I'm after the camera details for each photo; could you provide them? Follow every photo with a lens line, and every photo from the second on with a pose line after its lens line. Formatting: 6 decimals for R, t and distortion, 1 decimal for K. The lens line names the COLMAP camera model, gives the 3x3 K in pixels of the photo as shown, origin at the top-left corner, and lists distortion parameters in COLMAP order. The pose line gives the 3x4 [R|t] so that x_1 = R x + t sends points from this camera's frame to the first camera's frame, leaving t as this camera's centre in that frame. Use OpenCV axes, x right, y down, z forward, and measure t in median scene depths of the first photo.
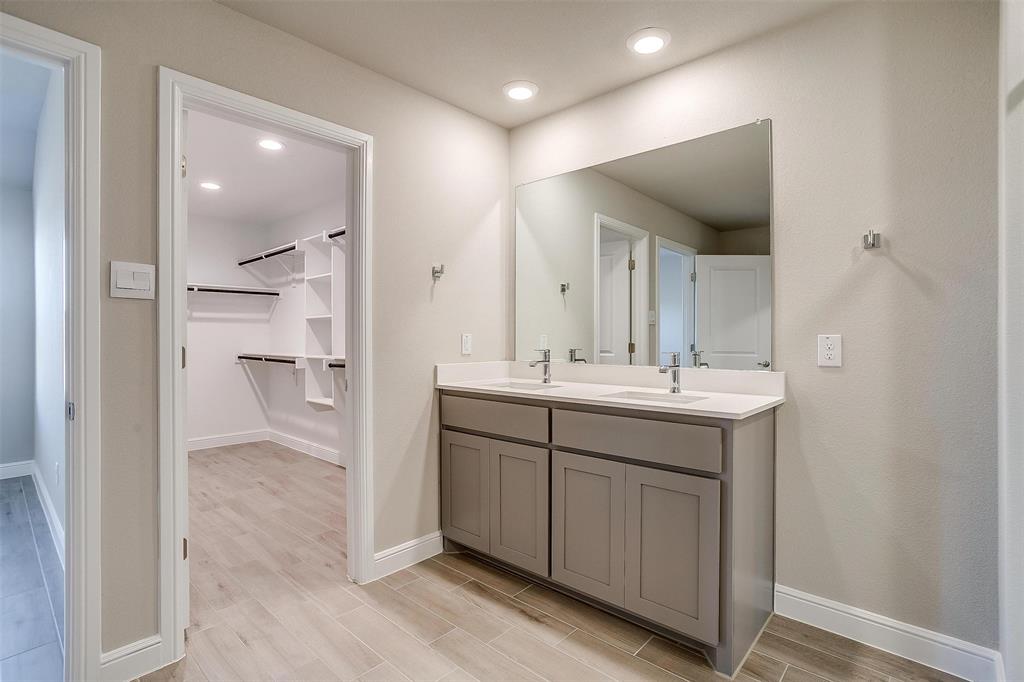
lens RADIAL K [[489.8, 0, 521.4], [0, 489.8, 339.7], [0, 0, 1]] dist [-0.003749, -0.000327]
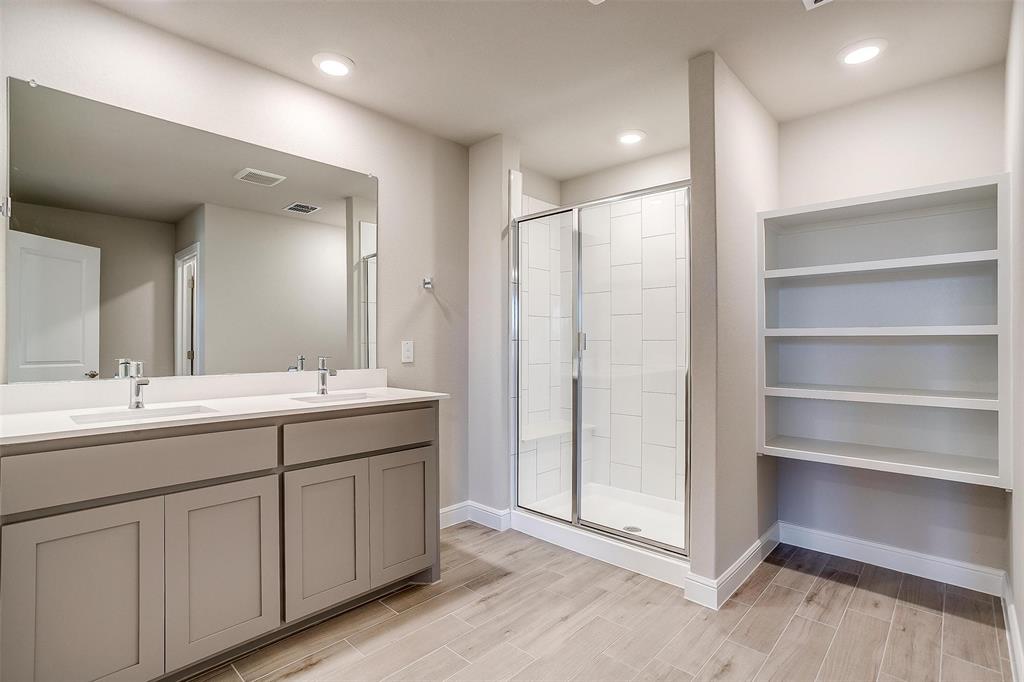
lens RADIAL K [[489.8, 0, 521.4], [0, 489.8, 339.7], [0, 0, 1]] dist [-0.003749, -0.000327]
pose [[0.025646, 0.010142, 0.999620, -0.805149], [0.003045, 0.999943, -0.010223, 0.001051], [-0.999666, 0.003306, 0.025614, 0.576519]]
